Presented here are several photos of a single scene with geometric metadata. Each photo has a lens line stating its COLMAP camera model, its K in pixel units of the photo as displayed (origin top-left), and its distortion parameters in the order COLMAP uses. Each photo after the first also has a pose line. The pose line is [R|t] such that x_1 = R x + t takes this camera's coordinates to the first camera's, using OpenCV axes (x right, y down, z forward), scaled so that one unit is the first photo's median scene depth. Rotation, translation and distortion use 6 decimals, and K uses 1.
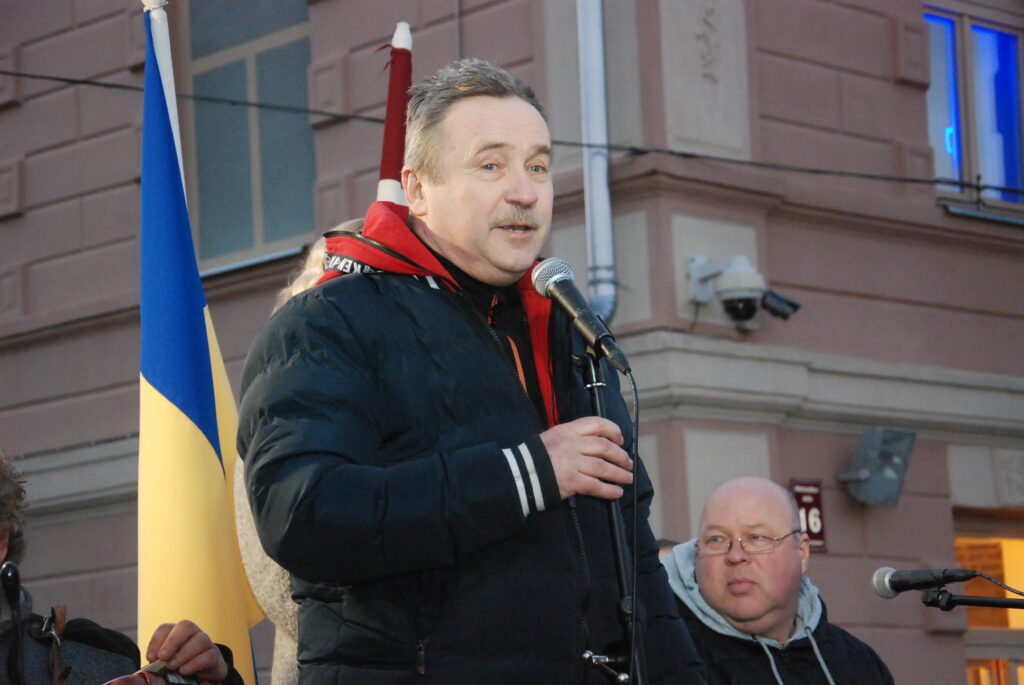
lens RADIAL K [[2518.4, 0, 513.0], [0, 2518.4, 355.9], [0, 0, 1]] dist [0.663603, 0.172677]
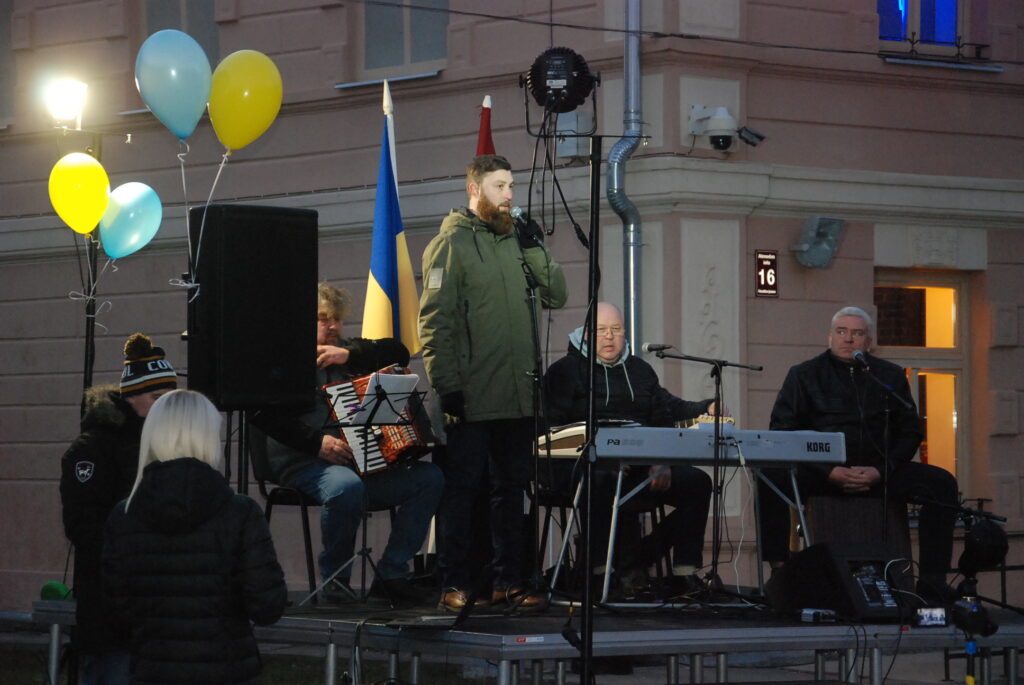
lens RADIAL K [[3177.6, 0, 512.0], [0, 3177.6, 342.5], [0, 0, 1]] dist [0.536359, 0.124965]
pose [[0.997960, 0.038429, -0.050974, 0.063185], [-0.032041, 0.992172, 0.120698, -0.121065], [0.055213, -0.118818, 0.991380, -0.894861]]
